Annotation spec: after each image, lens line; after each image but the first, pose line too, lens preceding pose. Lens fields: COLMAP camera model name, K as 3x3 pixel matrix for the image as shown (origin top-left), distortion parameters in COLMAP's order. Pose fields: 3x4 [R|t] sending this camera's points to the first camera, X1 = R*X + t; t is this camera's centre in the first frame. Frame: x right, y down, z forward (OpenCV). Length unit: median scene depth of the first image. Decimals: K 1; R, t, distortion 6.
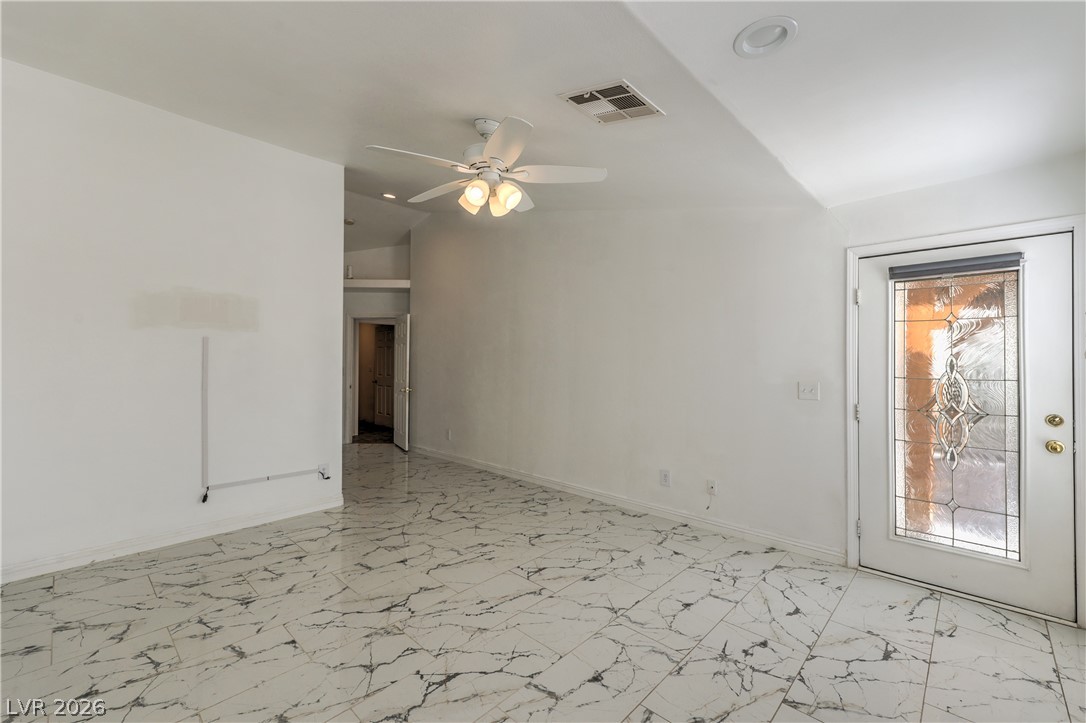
lens RADIAL K [[450.8, 0, 545.4], [0, 450.8, 357.9], [0, 0, 1]] dist [0.004588, 0.000323]
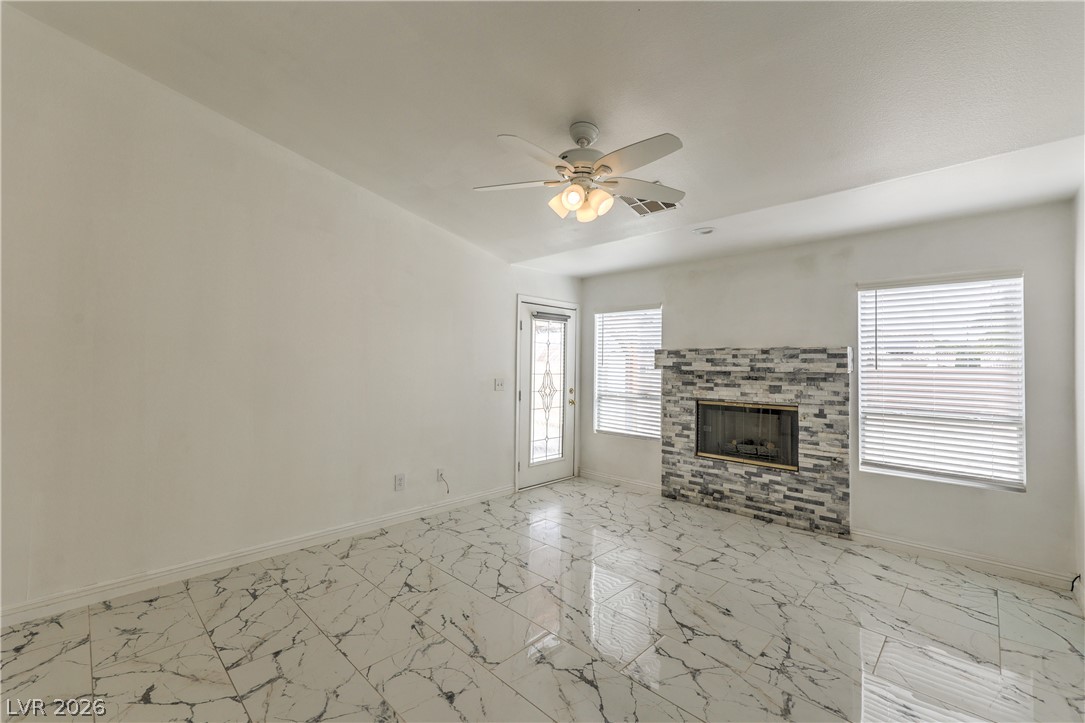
lens RADIAL K [[450.4, 0, 544.9], [0, 450.4, 357.9], [0, 0, 1]] dist [0.004588, 0.000323]
pose [[0.018464, 0.013343, 0.999740, -0.914137], [-0.019380, 0.999728, -0.012985, 0.002720], [-0.999642, -0.019135, 0.018718, 0.860807]]
